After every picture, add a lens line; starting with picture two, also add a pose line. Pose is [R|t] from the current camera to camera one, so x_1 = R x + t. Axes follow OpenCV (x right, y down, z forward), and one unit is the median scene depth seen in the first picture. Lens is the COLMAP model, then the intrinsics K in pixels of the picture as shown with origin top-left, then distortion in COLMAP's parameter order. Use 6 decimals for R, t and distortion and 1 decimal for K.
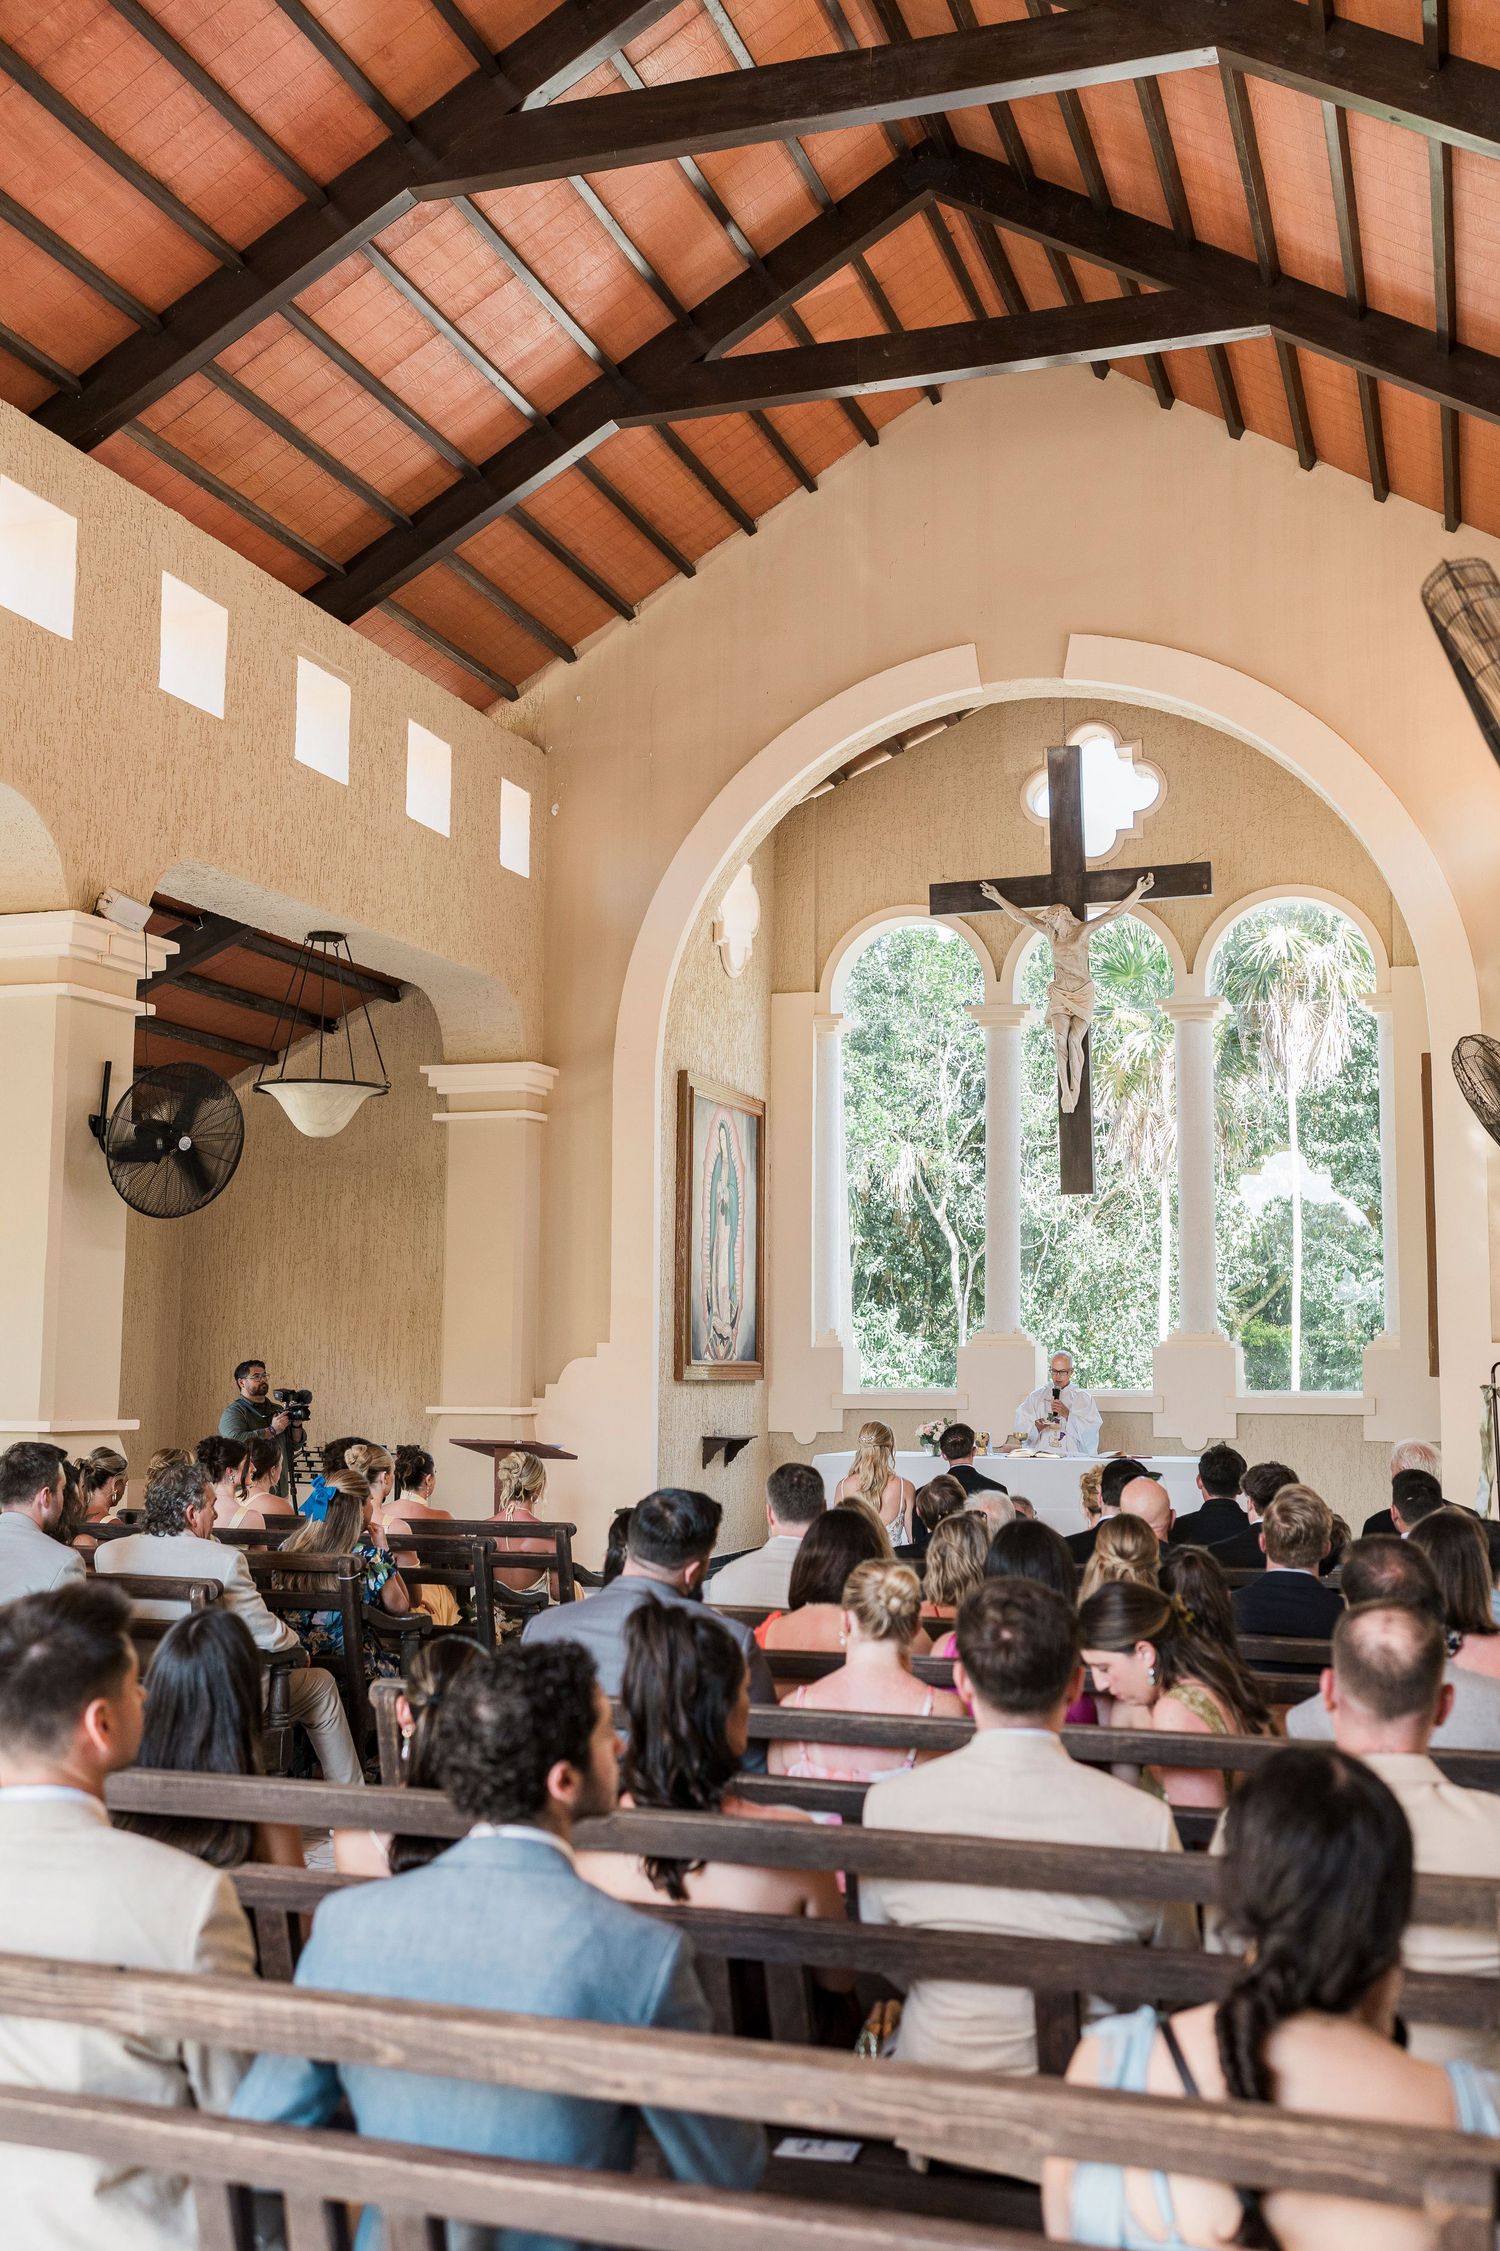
lens RADIAL K [[2138.7, 0, 752.4], [0, 2138.7, 1173.9], [0, 0, 1]] dist [0.013129, 0.017171]
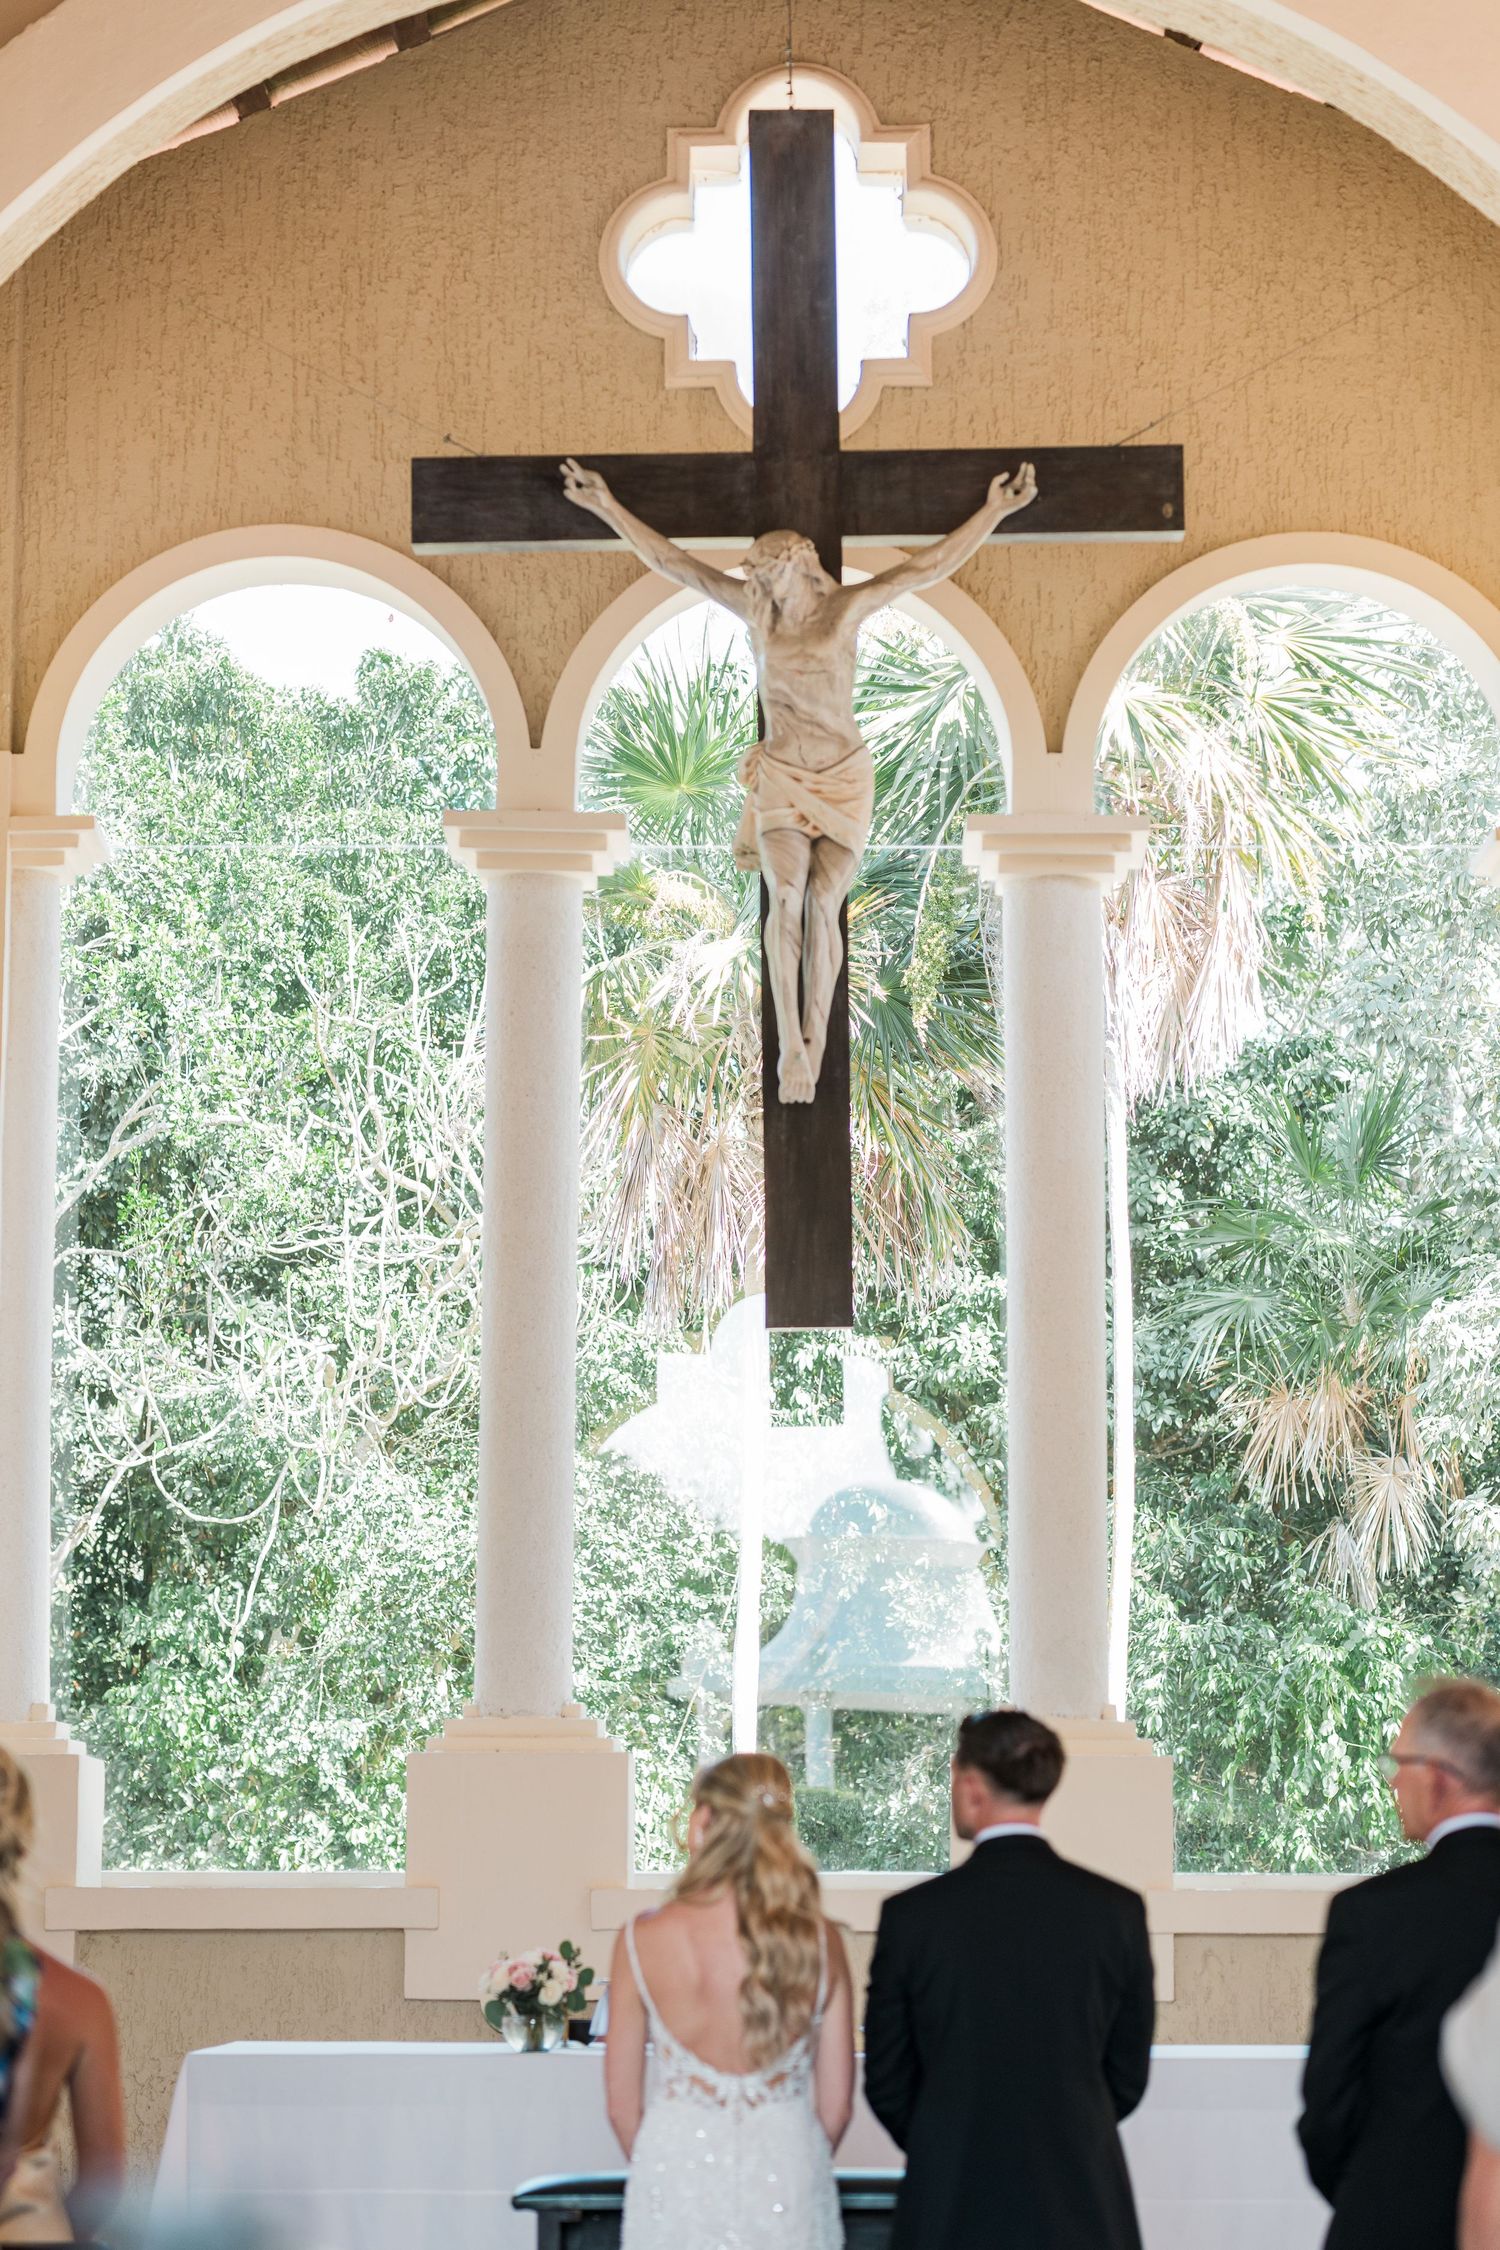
lens RADIAL K [[5367.7, 0, 750.0], [0, 5367.7, 1125.0], [0, 0, 1]] dist [0.056244, -0.397009]
pose [[0.956585, 0.038491, 0.288901, -0.123818], [-0.024596, 0.998366, -0.051577, 0.022537], [-0.290414, 0.042232, 0.955969, 0.129744]]
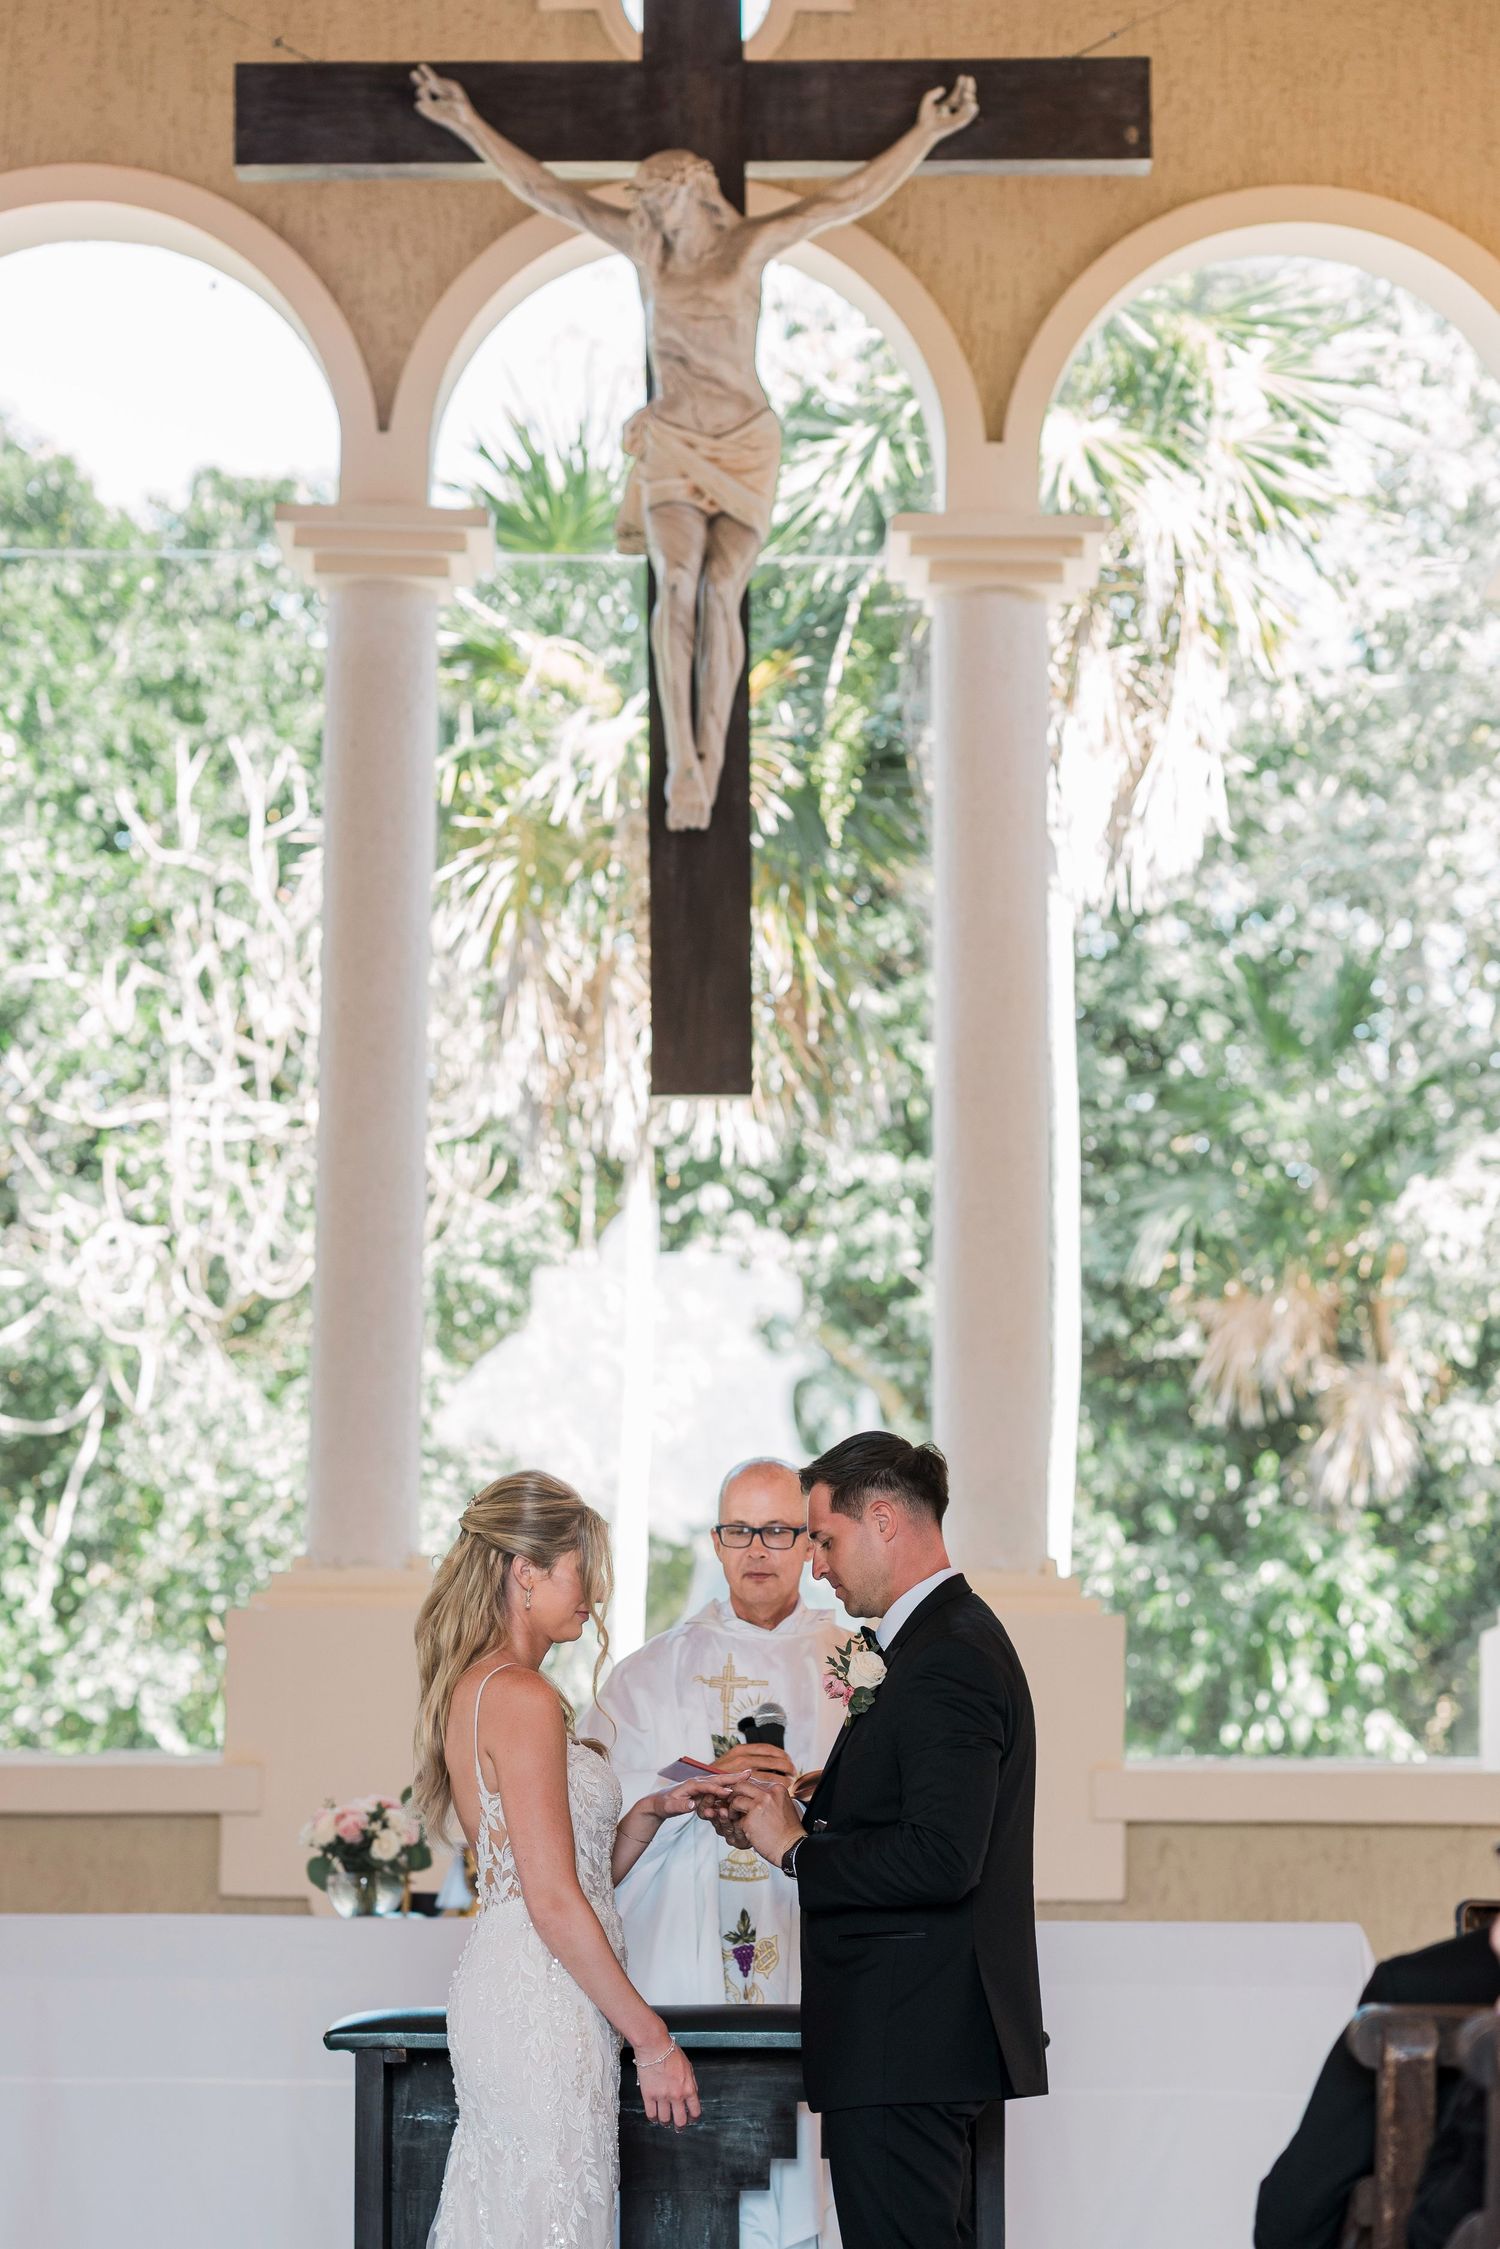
lens RADIAL K [[5939.9, 0, 750.0], [0, 5939.9, 1124.5], [0, 0, 1]] dist [0.005222, 1.406714]
pose [[0.950959, 0.041376, 0.306538, -0.103677], [-0.029221, 0.998598, -0.044137, 0.051211], [-0.307934, 0.033015, 0.950835, 0.188502]]
